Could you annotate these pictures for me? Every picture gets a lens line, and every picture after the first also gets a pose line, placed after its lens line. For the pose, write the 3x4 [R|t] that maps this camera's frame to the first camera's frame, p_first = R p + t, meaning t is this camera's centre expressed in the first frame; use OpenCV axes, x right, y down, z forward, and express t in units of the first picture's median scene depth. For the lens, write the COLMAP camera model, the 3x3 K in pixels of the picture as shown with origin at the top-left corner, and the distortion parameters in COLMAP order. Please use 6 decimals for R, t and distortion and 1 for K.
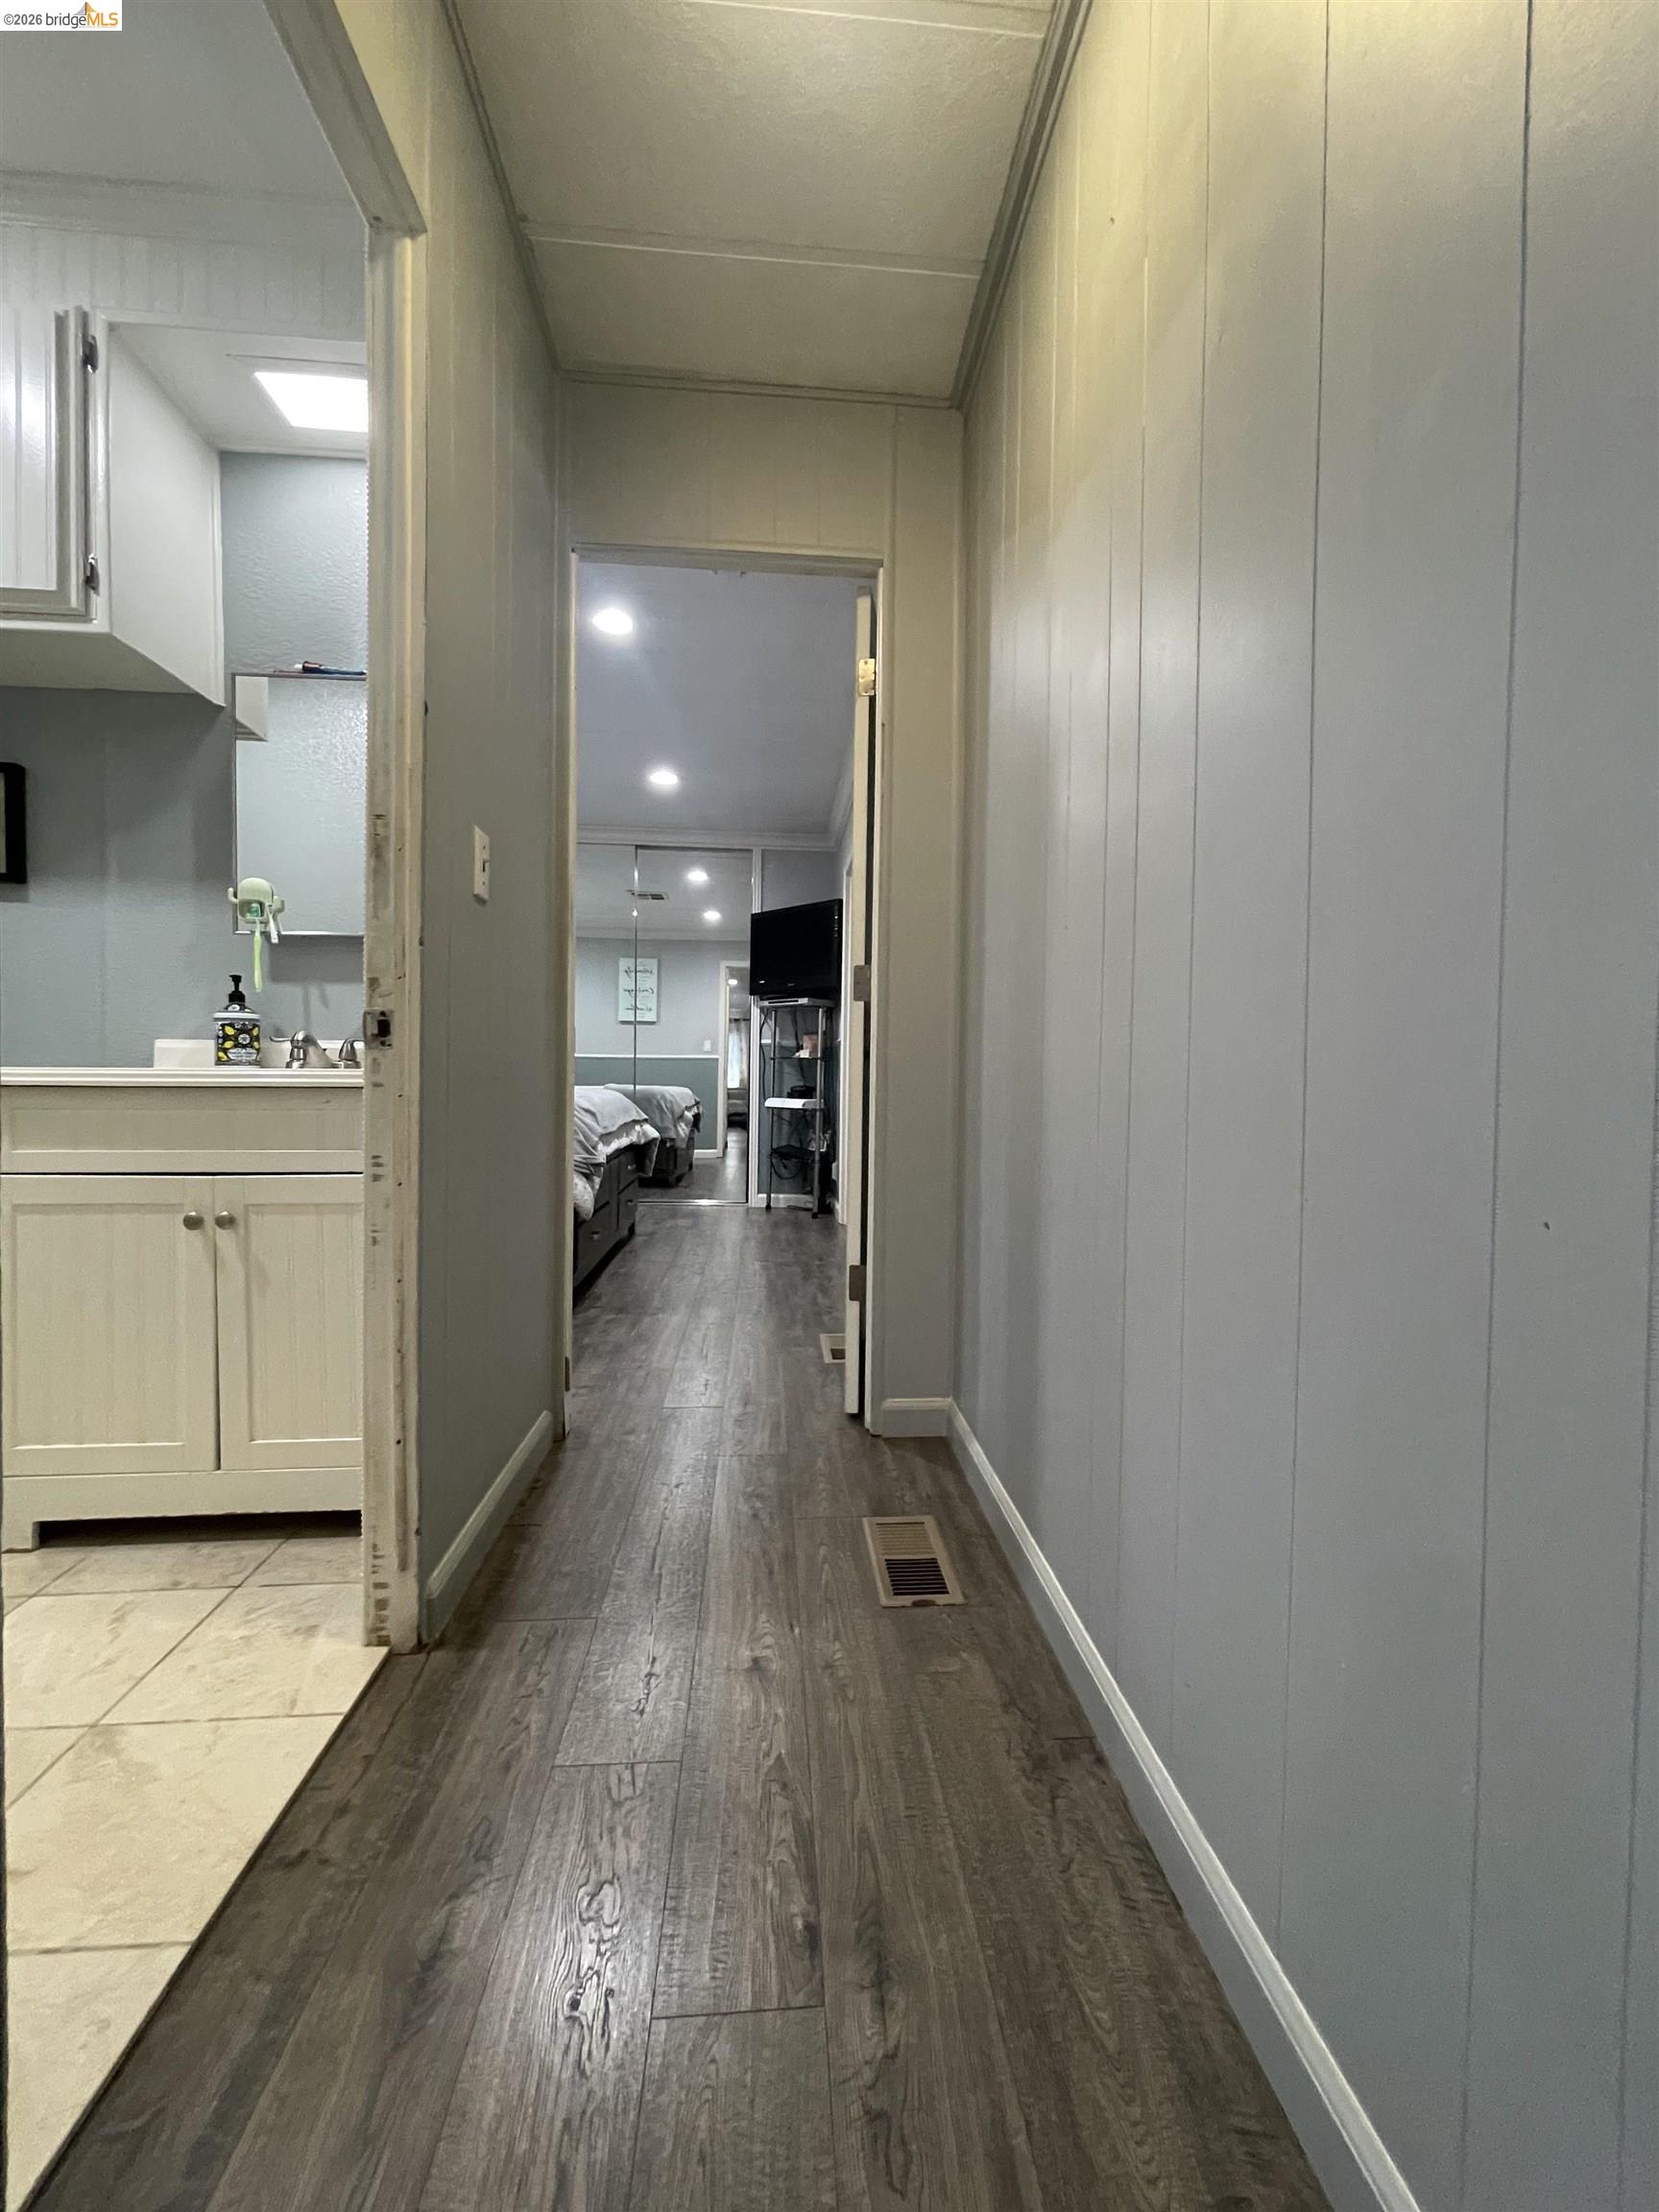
lens RADIAL K [[890.8, 0, 843.5], [0, 890.8, 1098.2], [0, 0, 1]] dist [-0.003120, 0.000984]
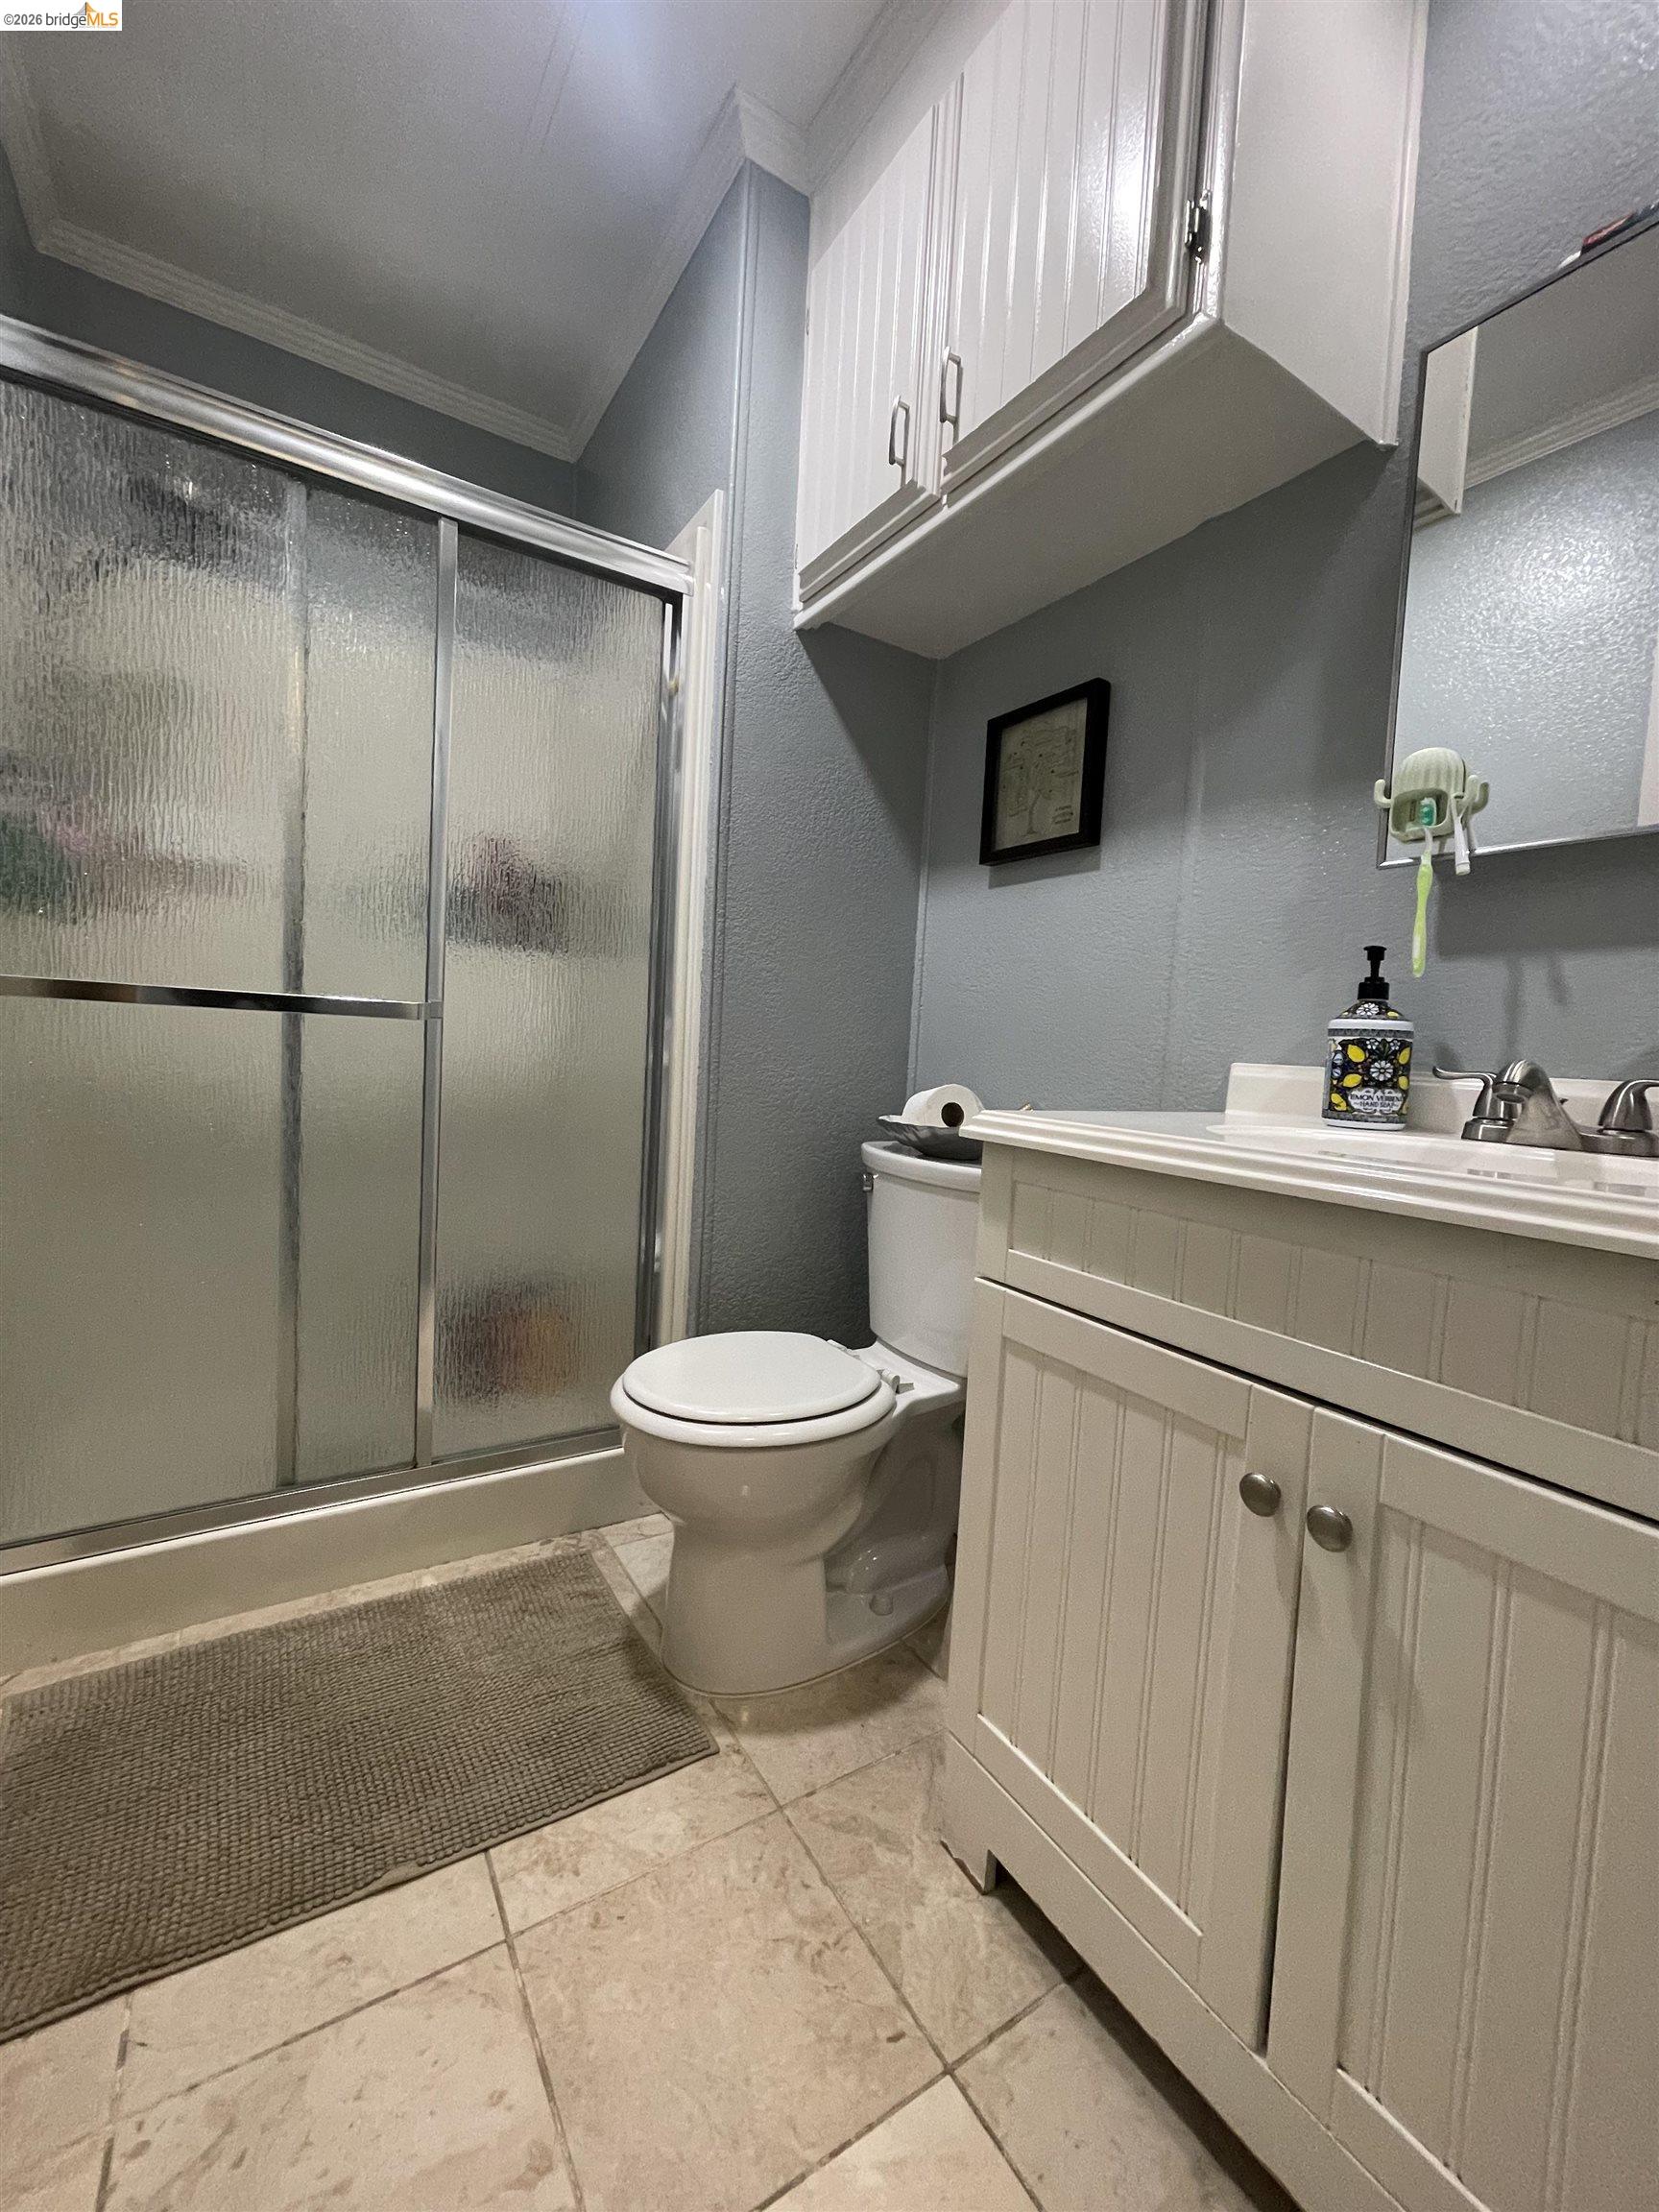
lens RADIAL K [[890.8, 0, 834.7], [0, 890.8, 1096.2], [0, 0, 1]] dist [-0.003120, 0.000984]
pose [[0.464254, 0.068621, -0.883040, -0.367538], [-0.069203, 0.996757, 0.041075, -0.051160], [0.882994, 0.042039, 0.467497, 0.485500]]
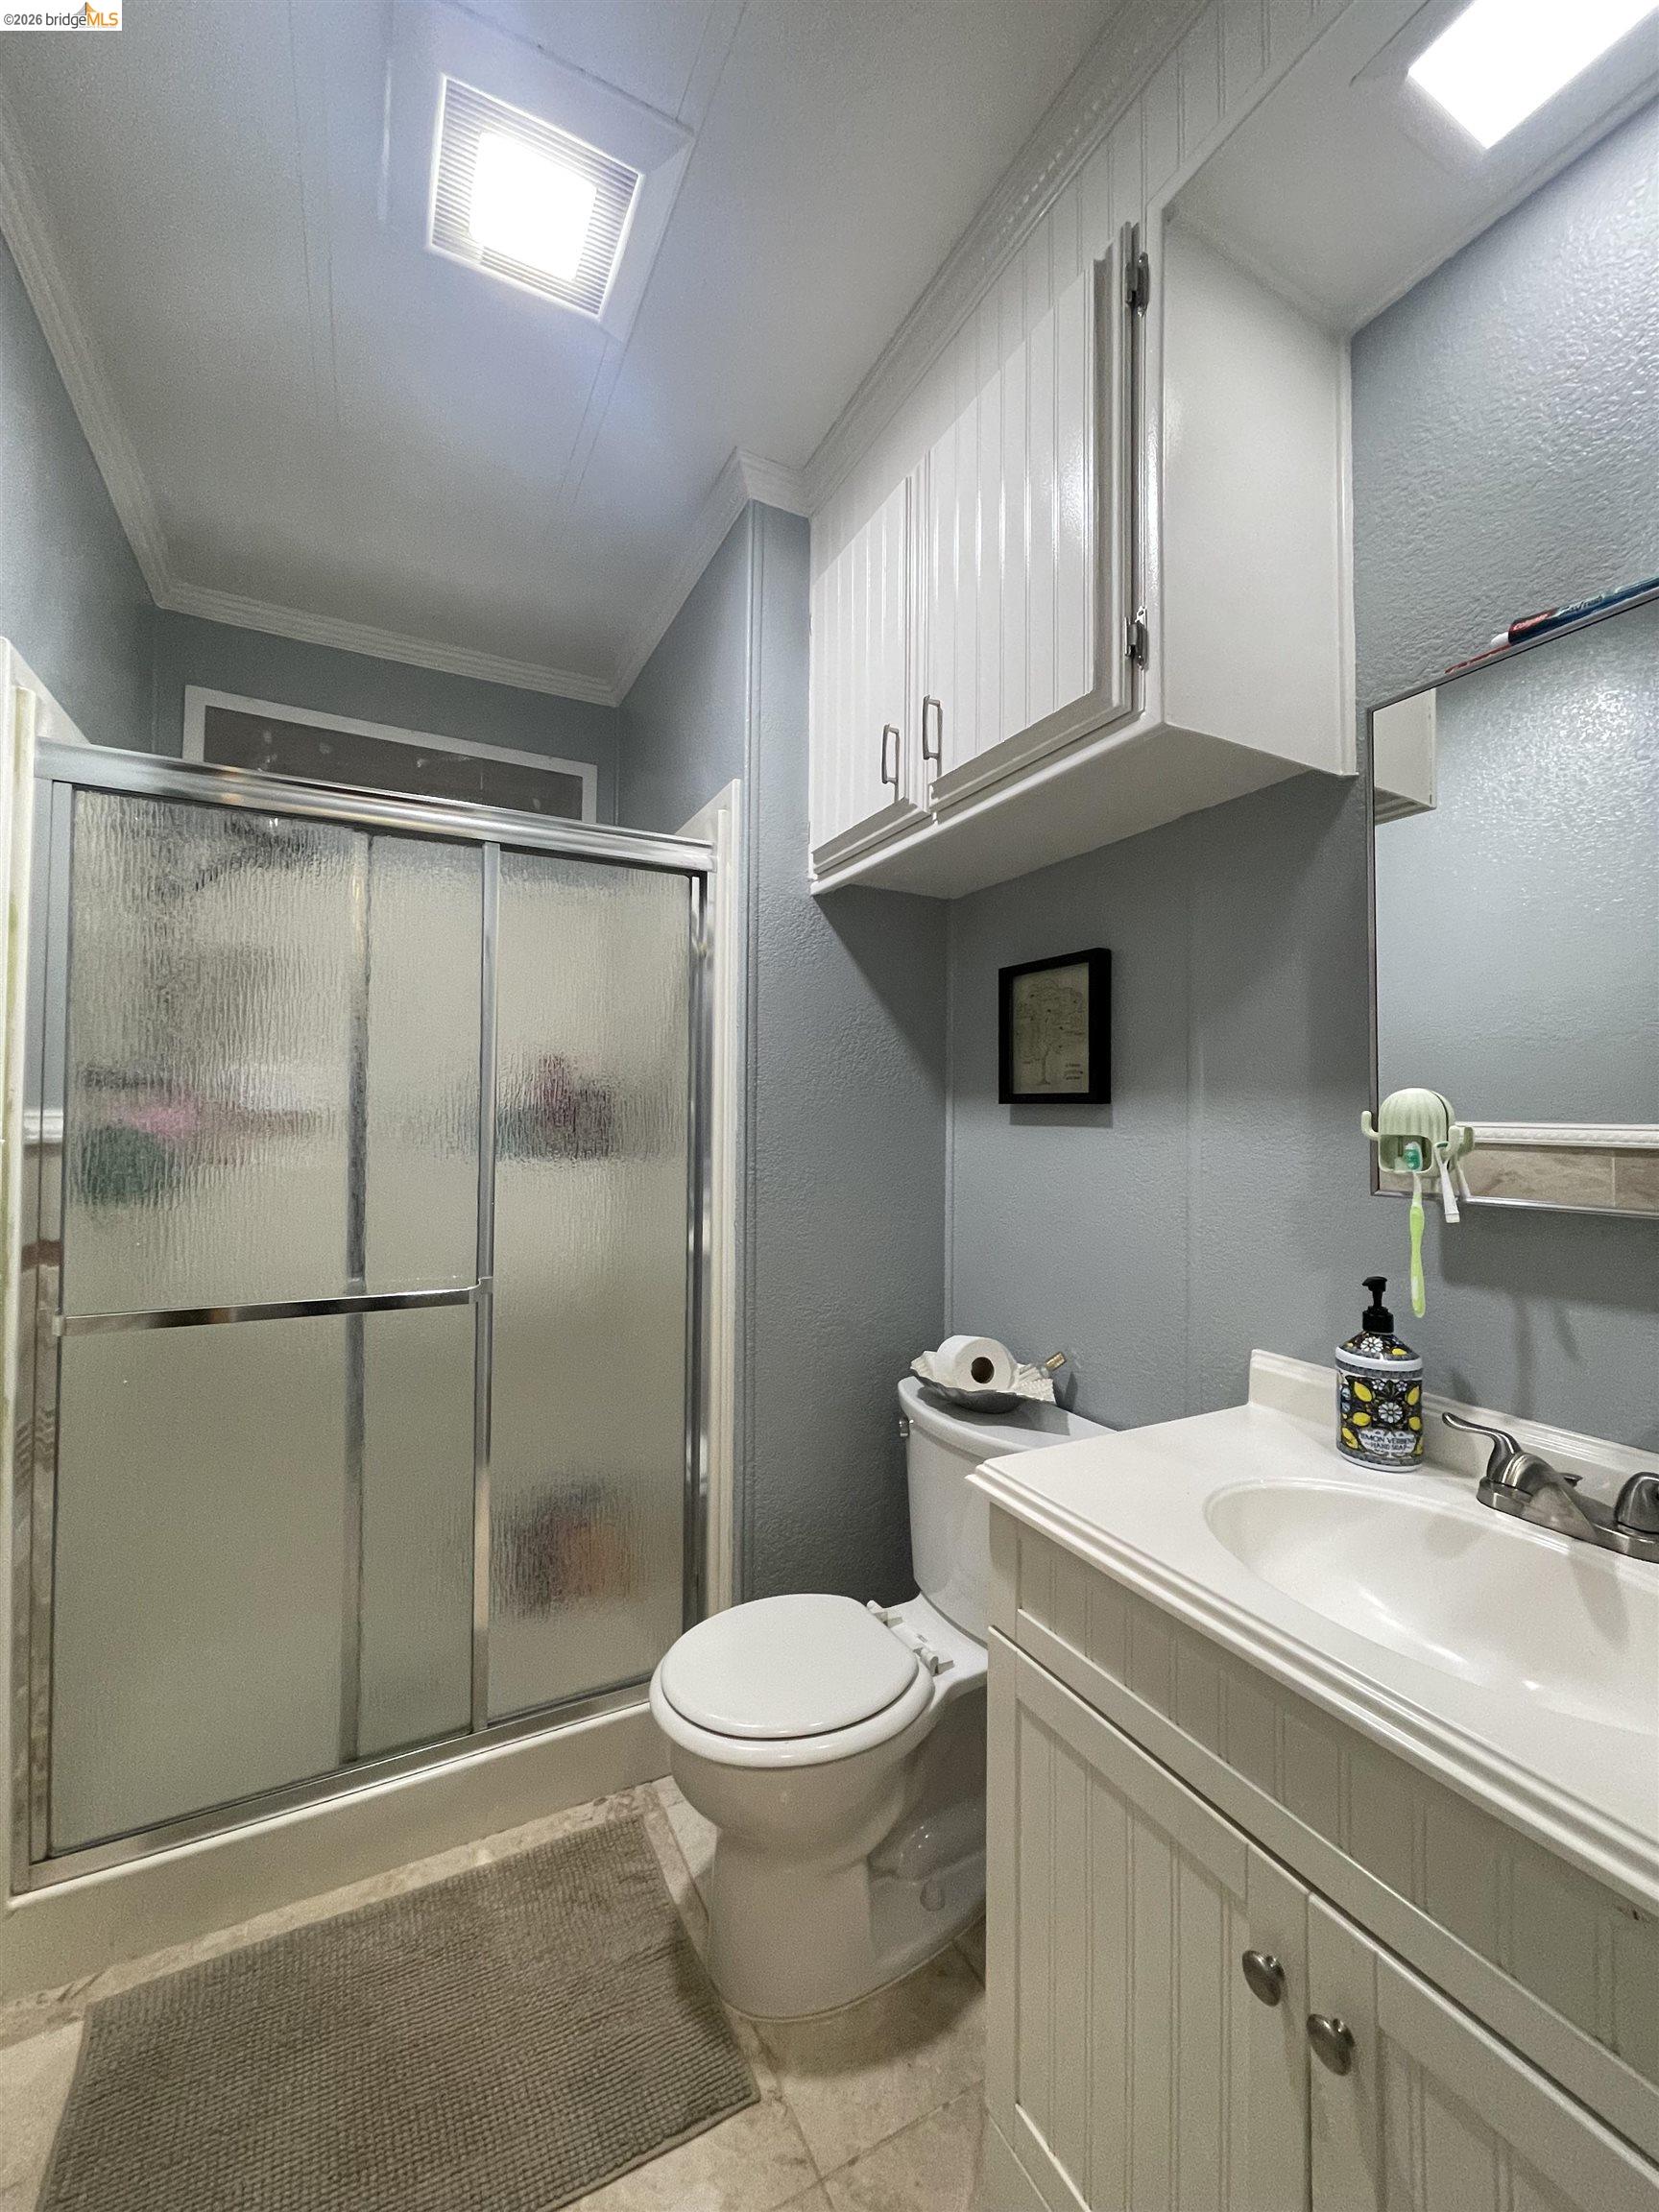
lens RADIAL K [[890.8, 0, 835.2], [0, 890.8, 1091.6], [0, 0, 1]] dist [-0.003120, 0.000984]
pose [[0.391469, -0.026288, -0.919816, -0.327830], [-0.025229, 0.998909, -0.039286, -0.219950], [0.919845, 0.038586, 0.390379, 0.506018]]
